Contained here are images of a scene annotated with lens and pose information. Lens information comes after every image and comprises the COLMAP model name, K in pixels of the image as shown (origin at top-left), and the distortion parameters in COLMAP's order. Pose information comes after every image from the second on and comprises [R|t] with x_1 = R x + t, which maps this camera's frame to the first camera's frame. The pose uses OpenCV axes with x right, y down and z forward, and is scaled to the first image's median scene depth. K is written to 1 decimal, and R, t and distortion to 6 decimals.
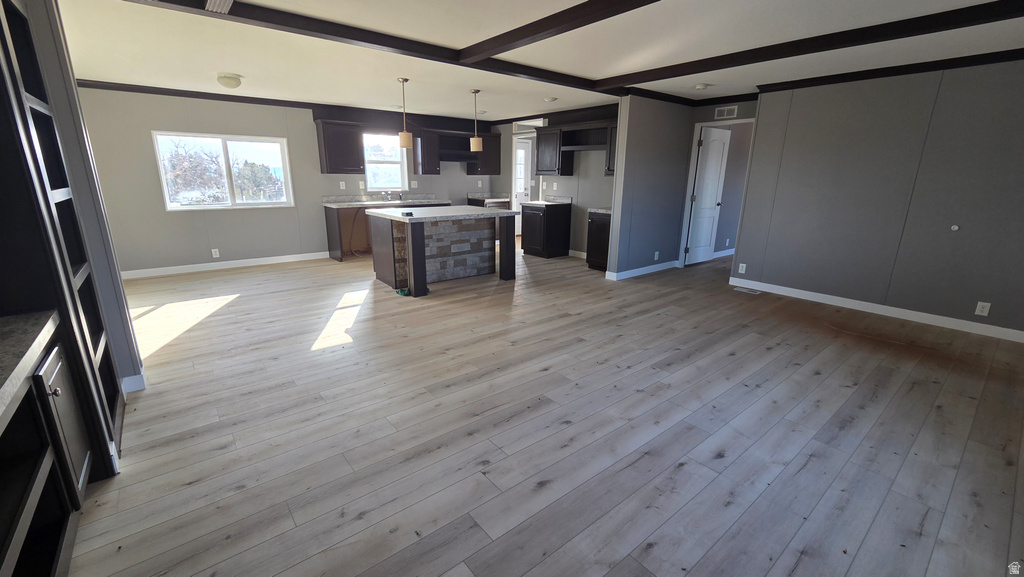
lens RADIAL K [[418.7, 0, 506.3], [0, 418.7, 289.1], [0, 0, 1]] dist [-0.004379, 0.002344]
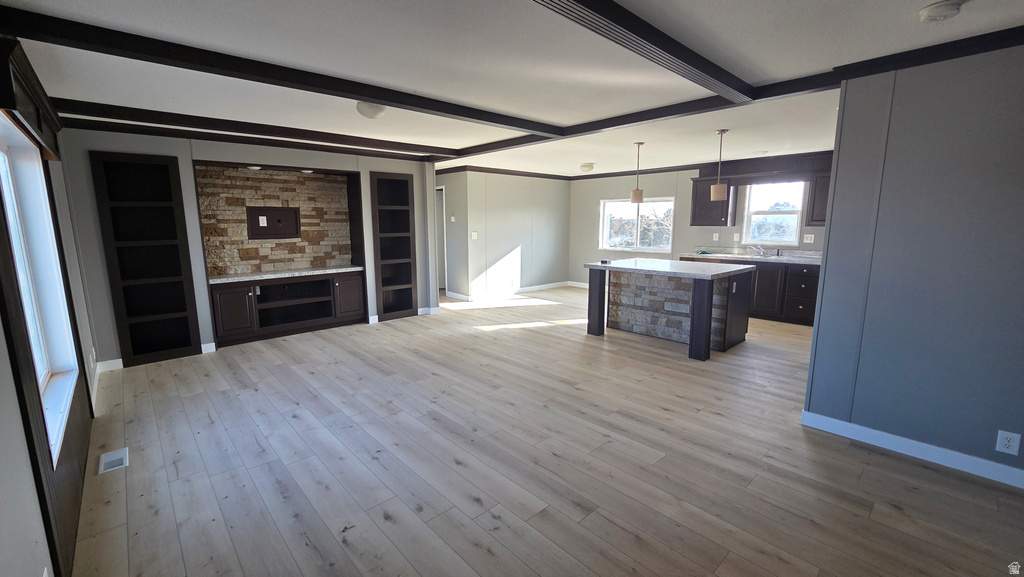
lens RADIAL K [[418.7, 0, 510.5], [0, 418.7, 290.2], [0, 0, 1]] dist [-0.004379, 0.002344]
pose [[0.076742, 0.151205, -0.985519, 1.172236], [-0.258376, 0.957685, 0.126815, -0.247798], [0.962991, 0.244902, 0.112563, 0.873261]]
